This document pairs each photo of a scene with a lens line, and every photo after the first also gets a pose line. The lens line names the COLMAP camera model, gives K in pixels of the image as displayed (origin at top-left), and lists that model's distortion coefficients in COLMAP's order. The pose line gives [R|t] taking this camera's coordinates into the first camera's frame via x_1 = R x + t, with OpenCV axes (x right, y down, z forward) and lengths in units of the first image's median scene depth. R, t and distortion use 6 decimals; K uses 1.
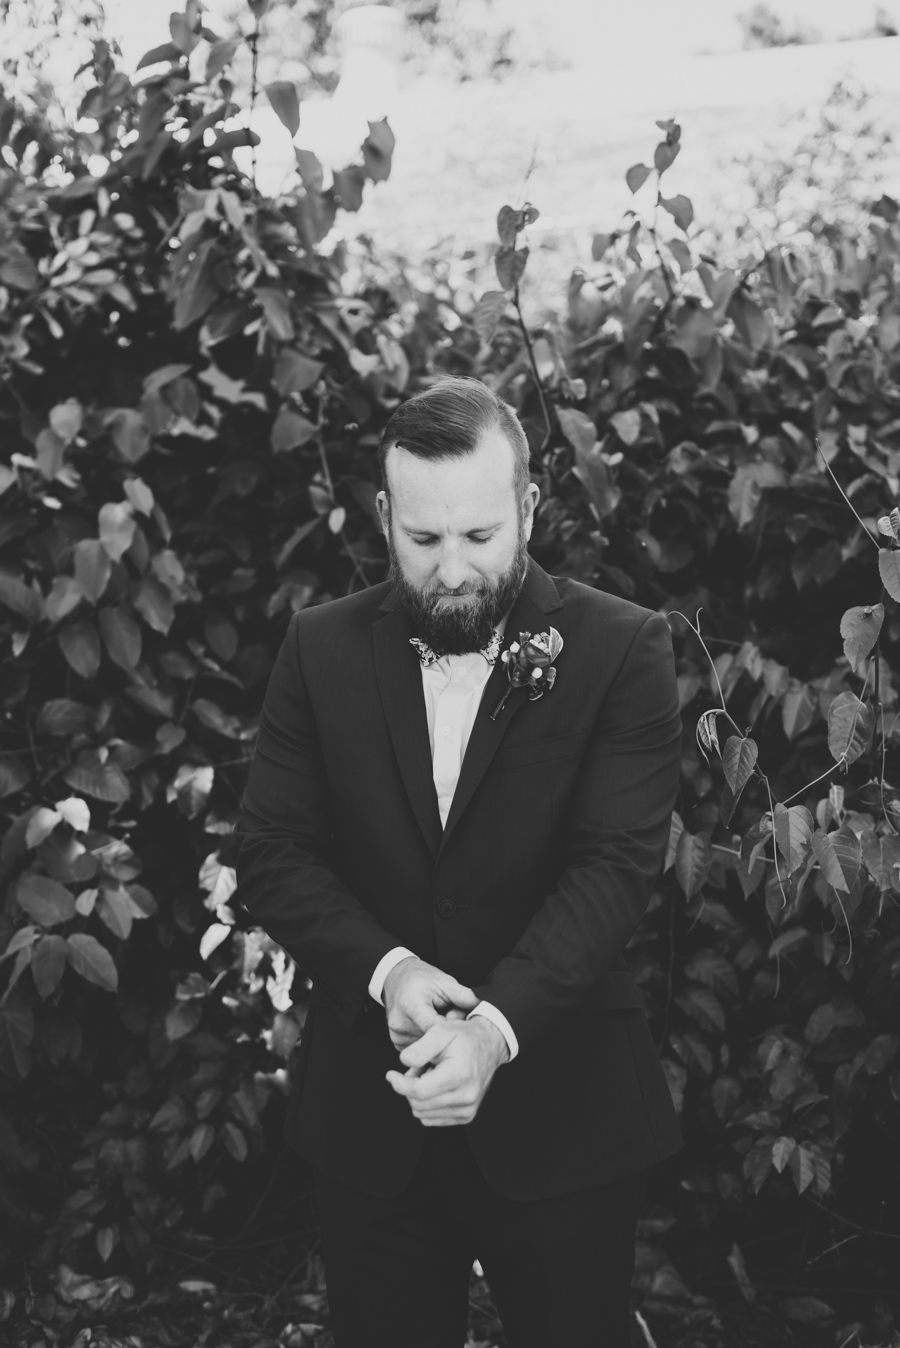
lens RADIAL K [[1913.1, 0, 450.0], [0, 1913.1, 674.0], [0, 0, 1]] dist [-0.125173, -0.021843]
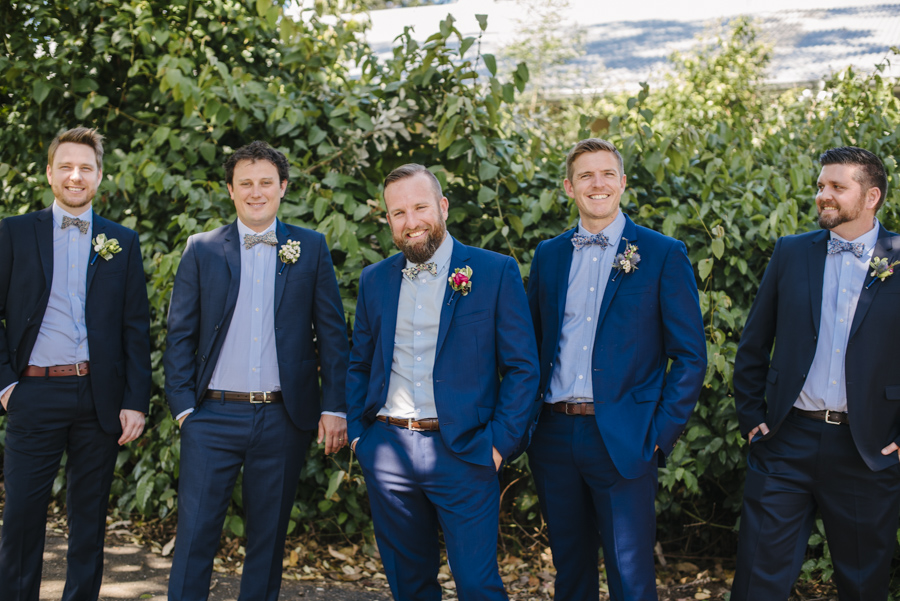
lens RADIAL K [[1334.3, 0, 450.0], [0, 1334.3, 300.5], [0, 0, 1]] dist [-0.138282, 0.059556]
pose [[0.998559, 0.039658, -0.036144, -0.059117], [-0.041578, 0.997673, -0.054032, 0.095942], [0.033917, 0.055457, 0.997885, -0.657366]]
